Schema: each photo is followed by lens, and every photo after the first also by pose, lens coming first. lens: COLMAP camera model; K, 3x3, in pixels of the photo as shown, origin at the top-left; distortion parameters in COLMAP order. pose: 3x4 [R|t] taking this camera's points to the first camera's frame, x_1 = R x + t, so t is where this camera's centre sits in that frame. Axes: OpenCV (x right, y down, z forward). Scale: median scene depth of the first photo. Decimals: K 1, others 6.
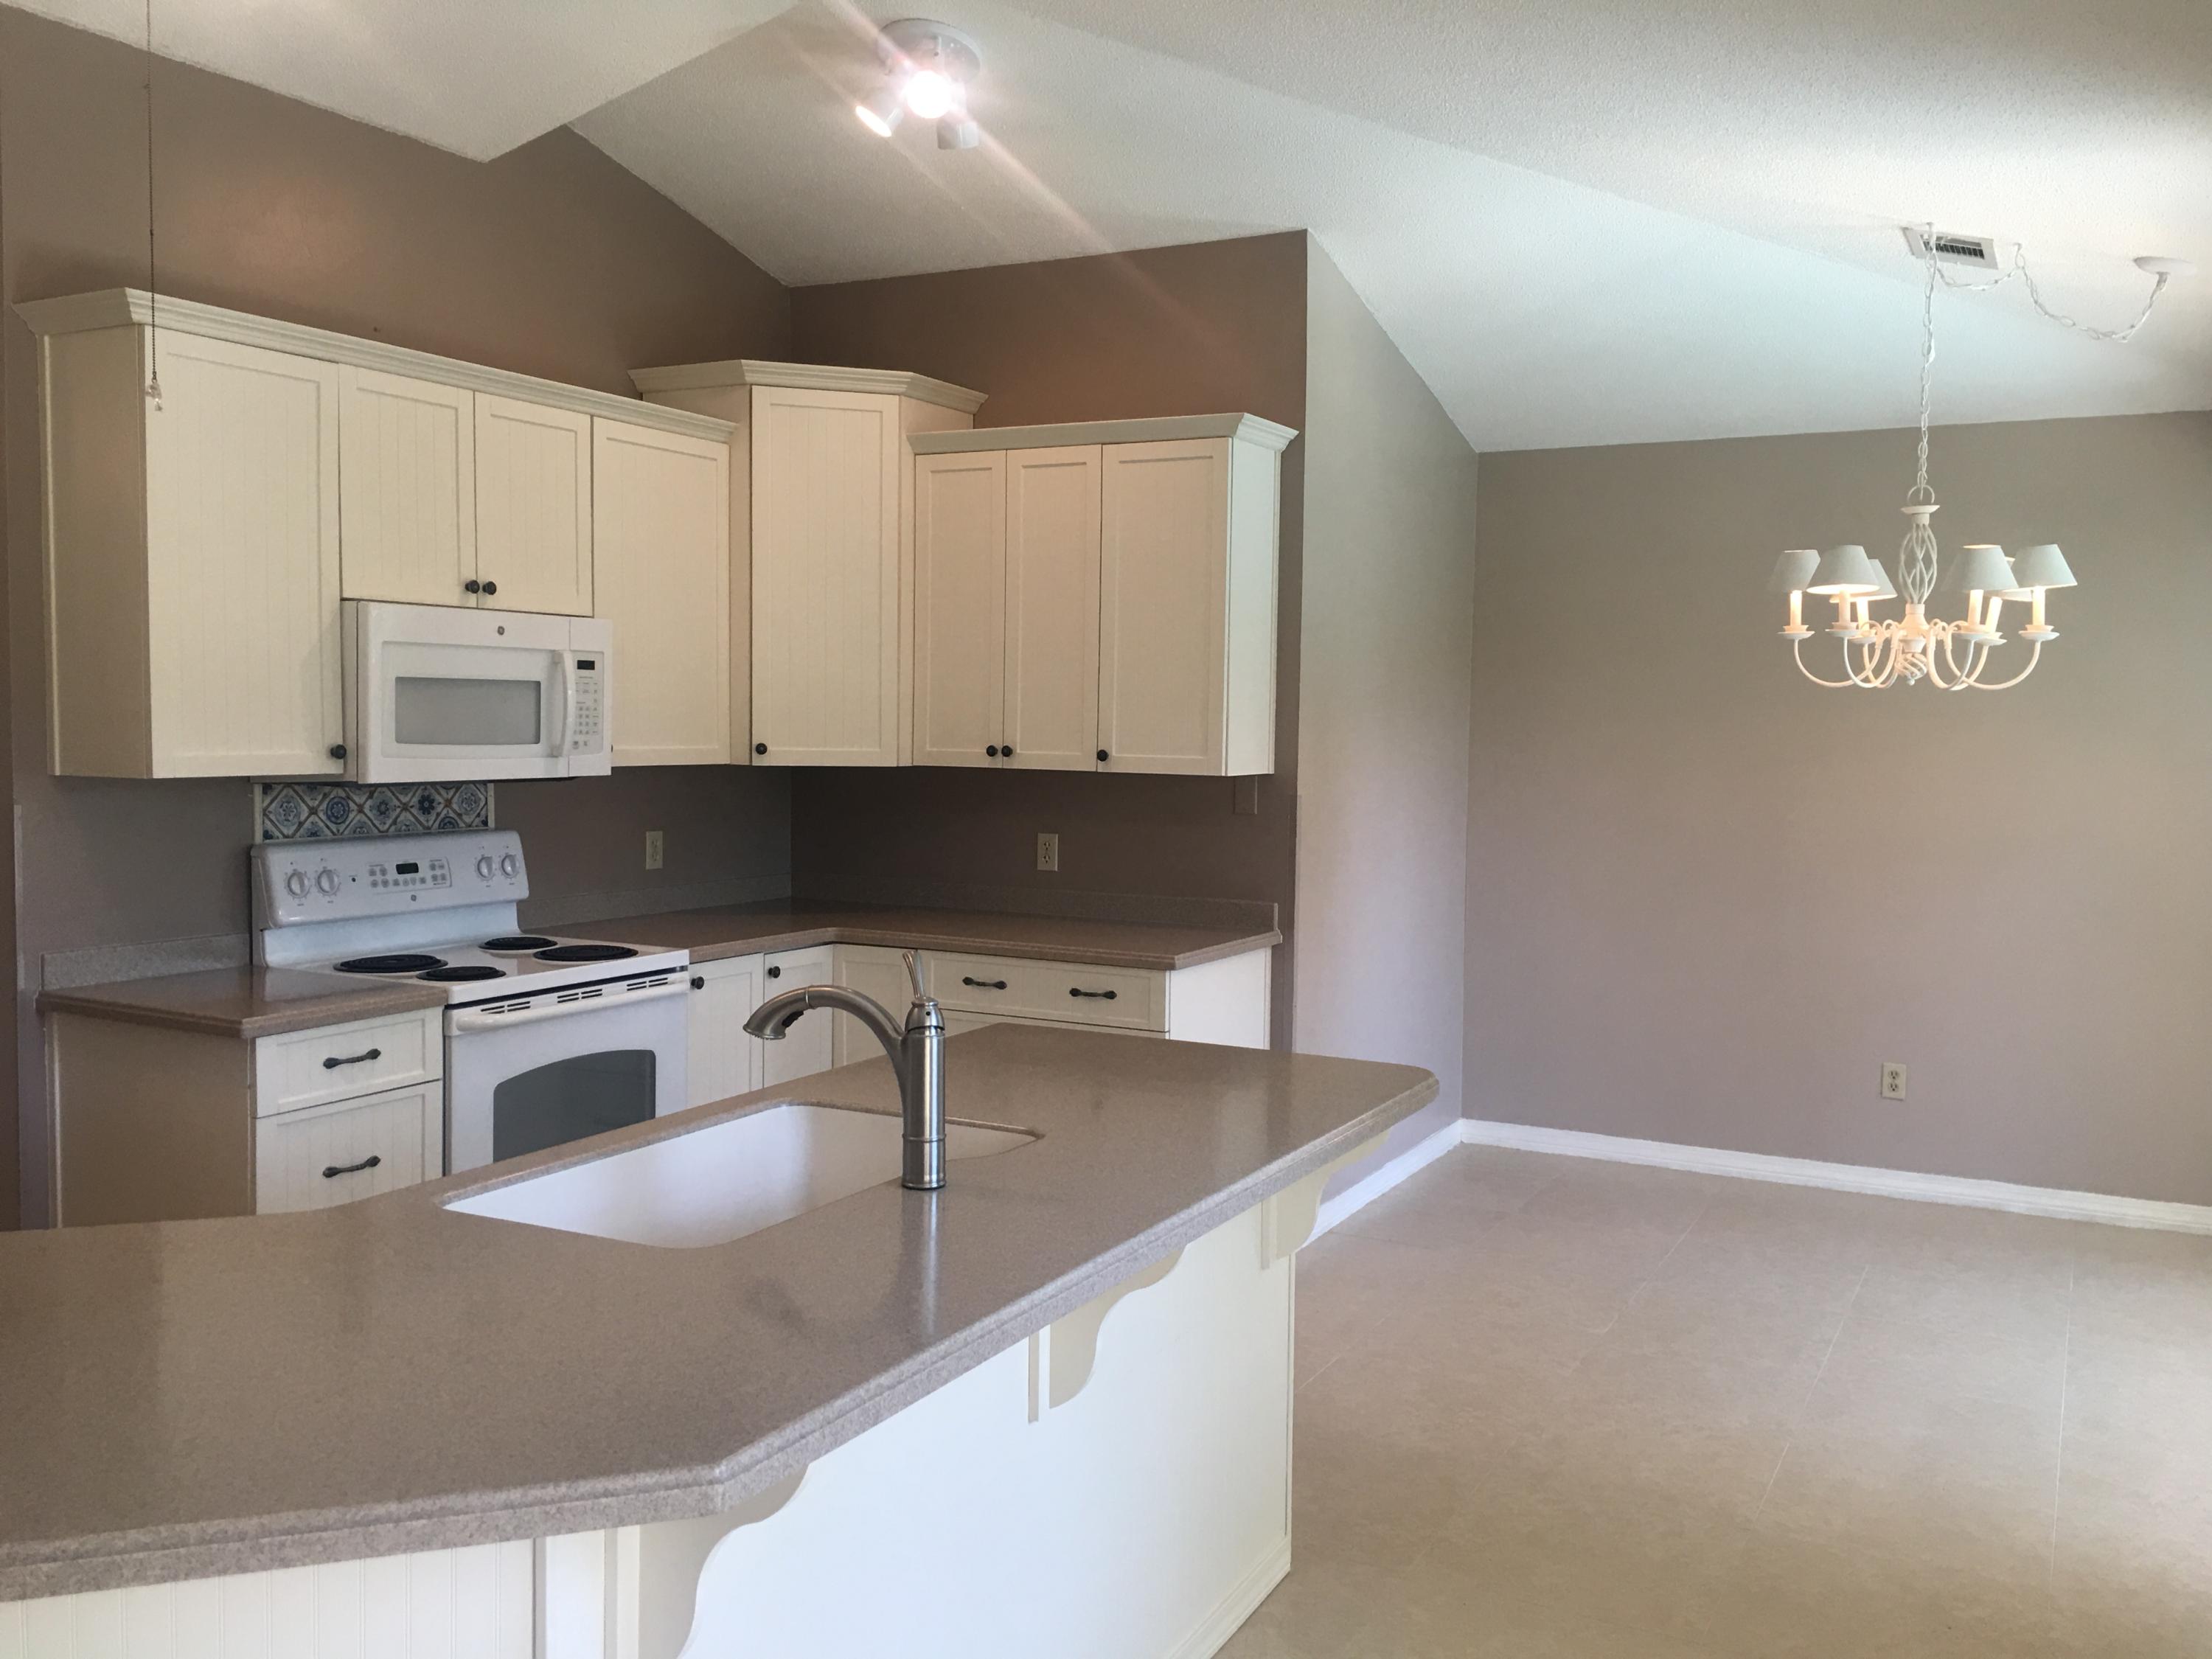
lens RADIAL K [[1893.0, 0, 1092.4], [0, 1893.0, 830.0], [0, 0, 1]] dist [0.073201, -0.096259]
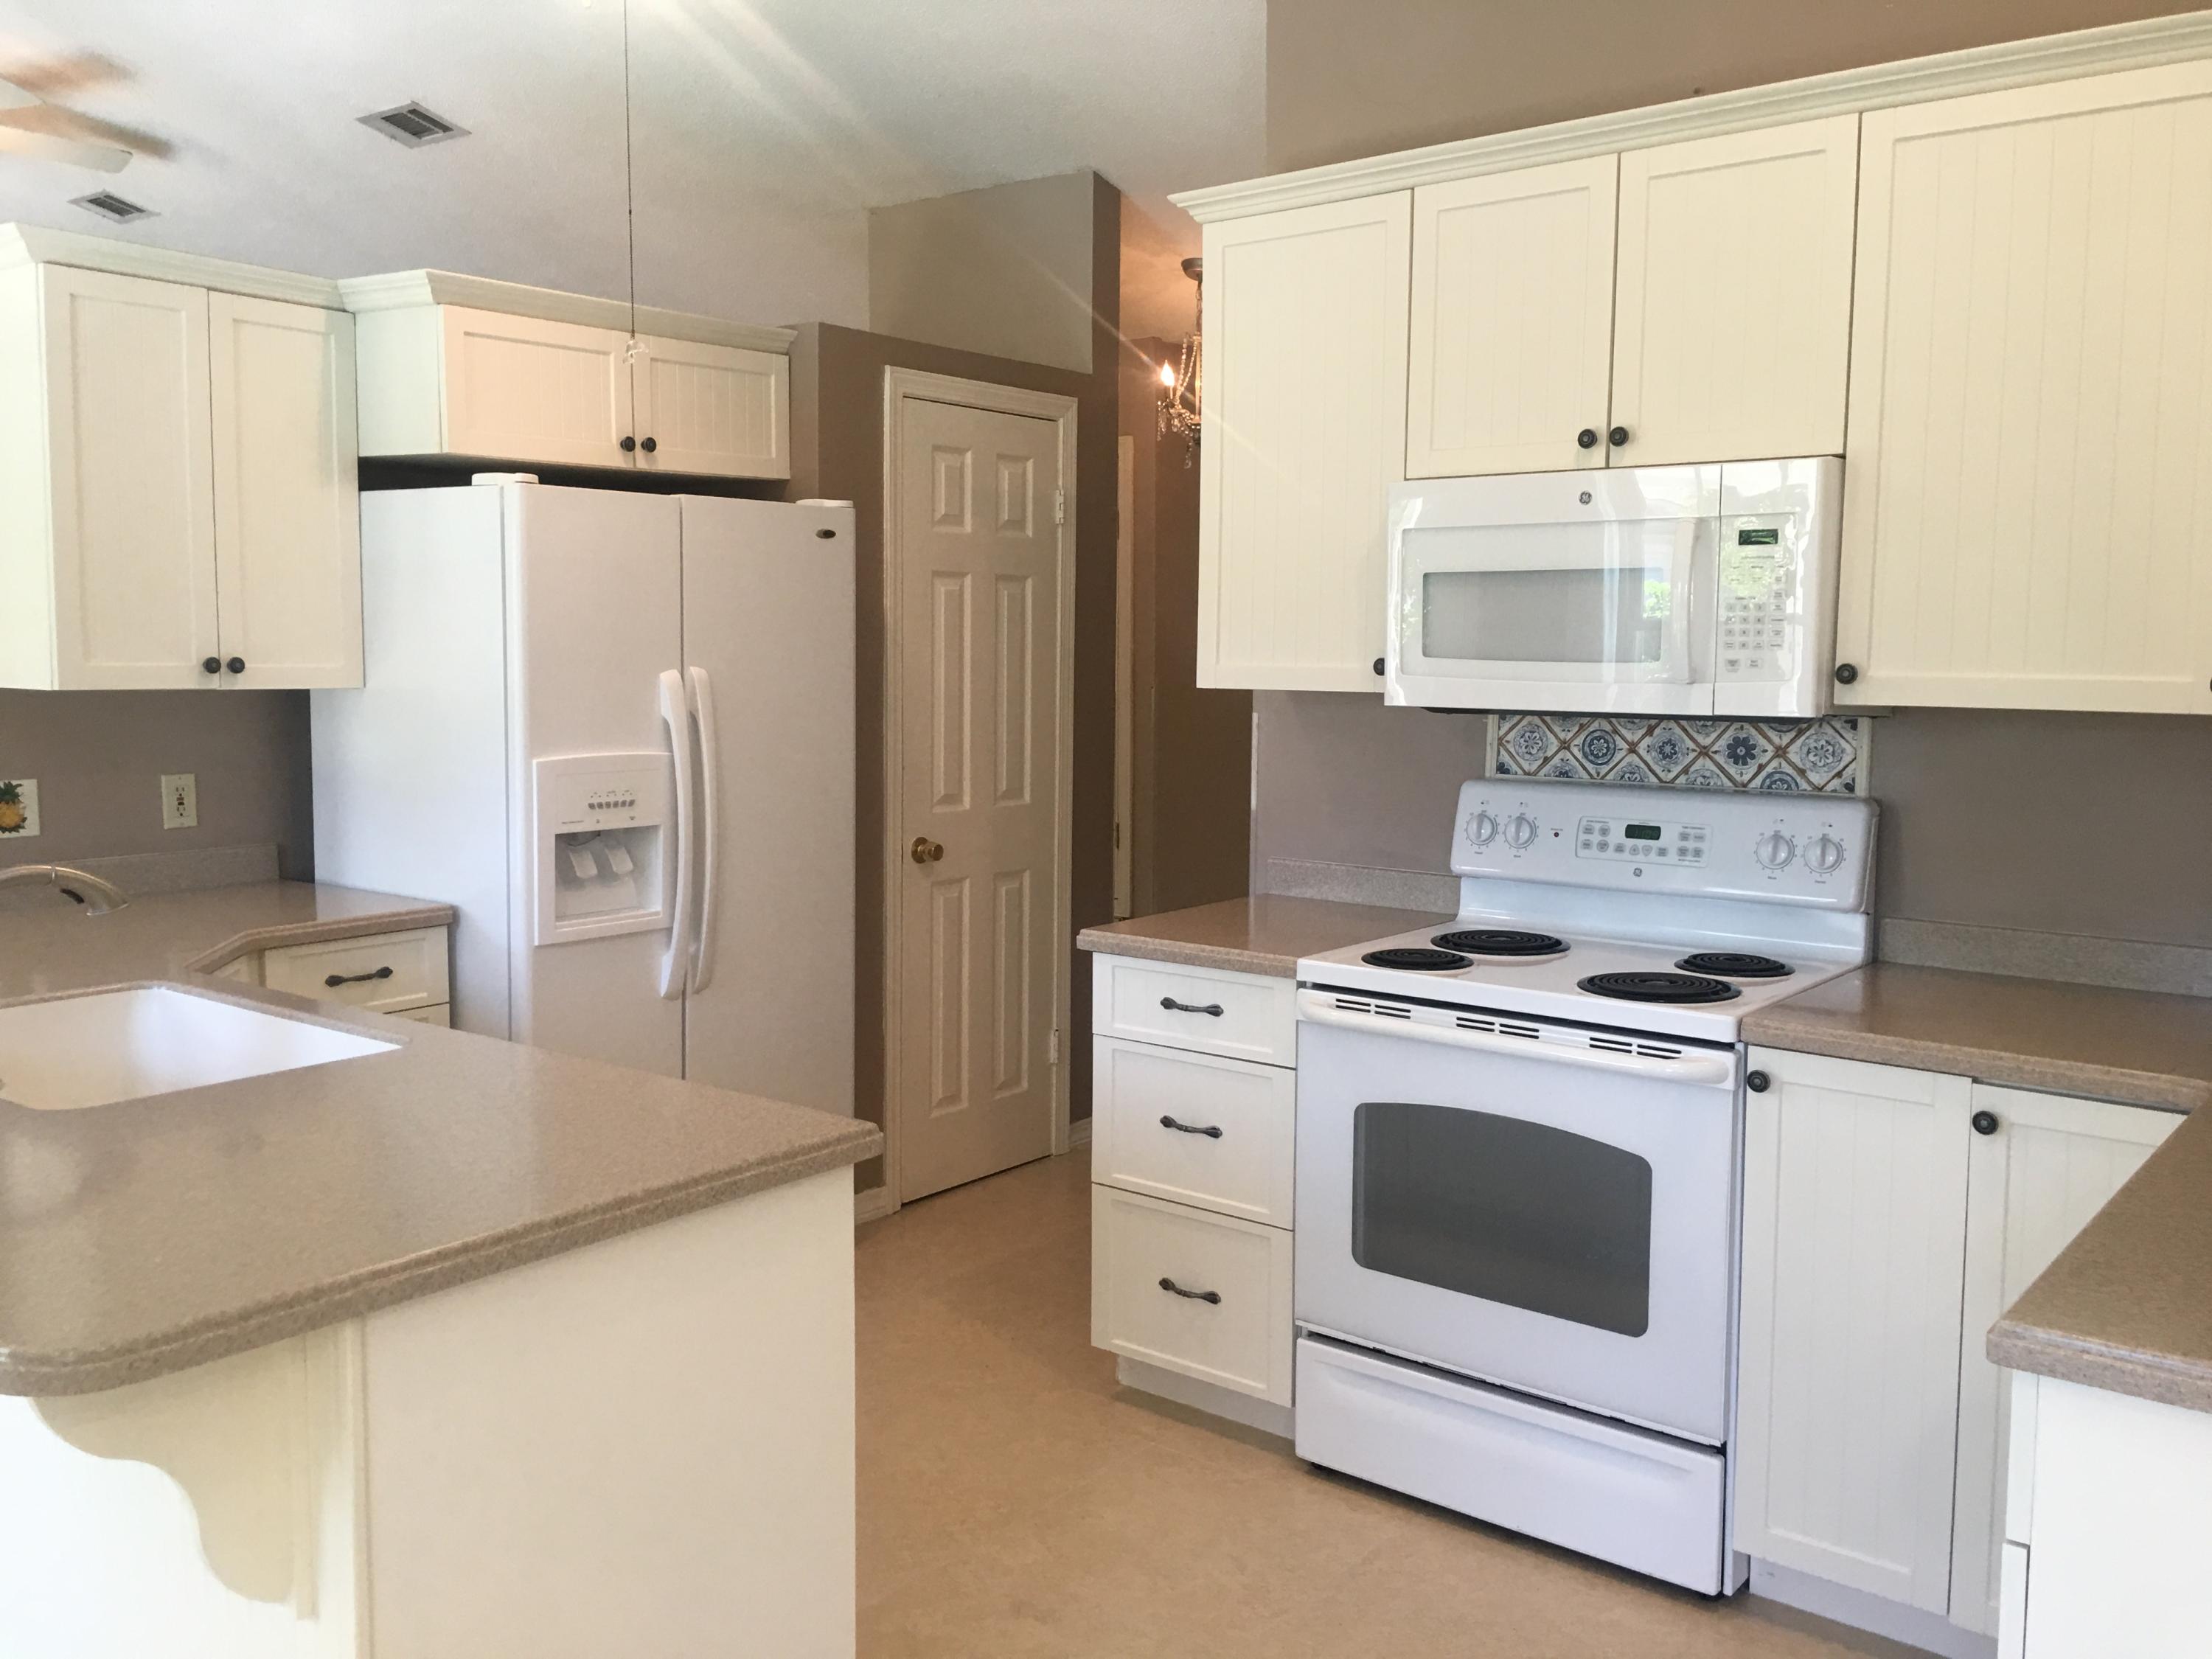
lens RADIAL K [[1893.0, 0, 1086.5], [0, 1893.0, 812.8], [0, 0, 1]] dist [0.073201, -0.096259]
pose [[-0.187991, 0.077605, -0.979100, 0.401361], [-0.069034, 0.993364, 0.091991, -0.040126], [0.979742, 0.084884, -0.181386, 0.924521]]
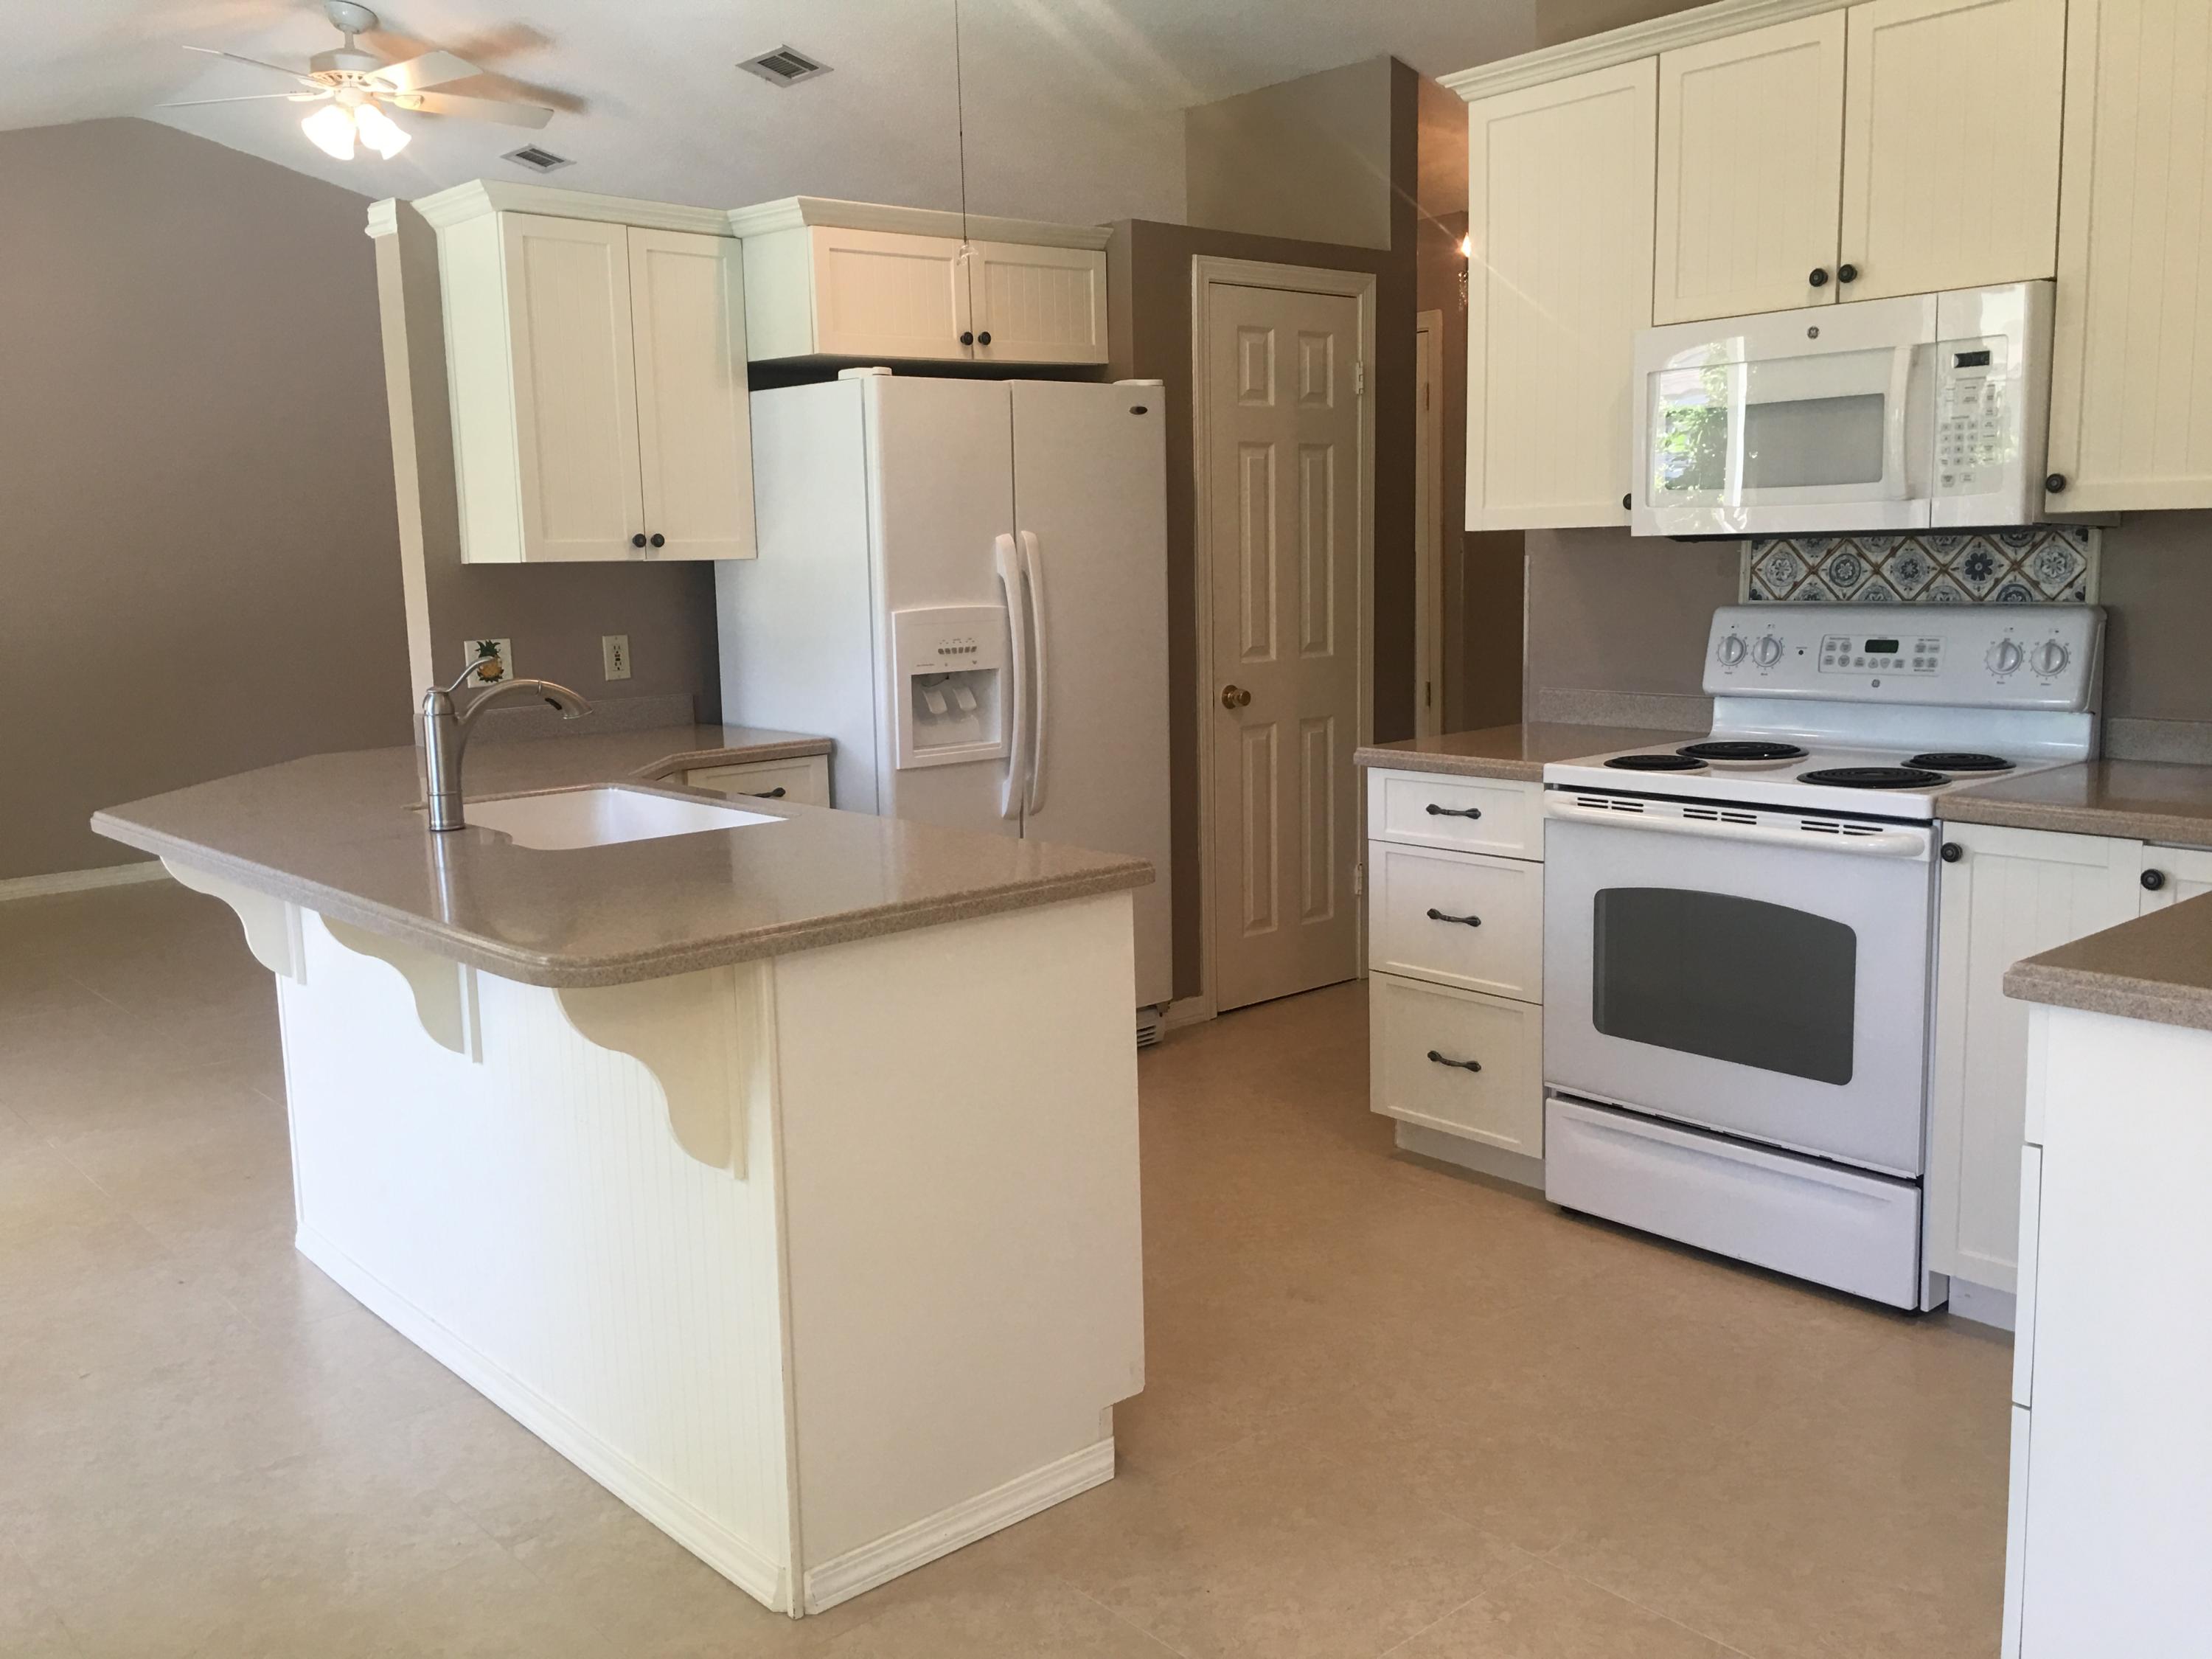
lens RADIAL K [[1893.0, 0, 1076.3], [0, 1893.0, 827.1], [0, 0, 1]] dist [0.073201, -0.096259]
pose [[-0.372734, 0.135620, -0.917974, 0.508137], [-0.034605, 0.986543, 0.159801, -0.021249], [0.927293, 0.091330, -0.363025, 0.987501]]
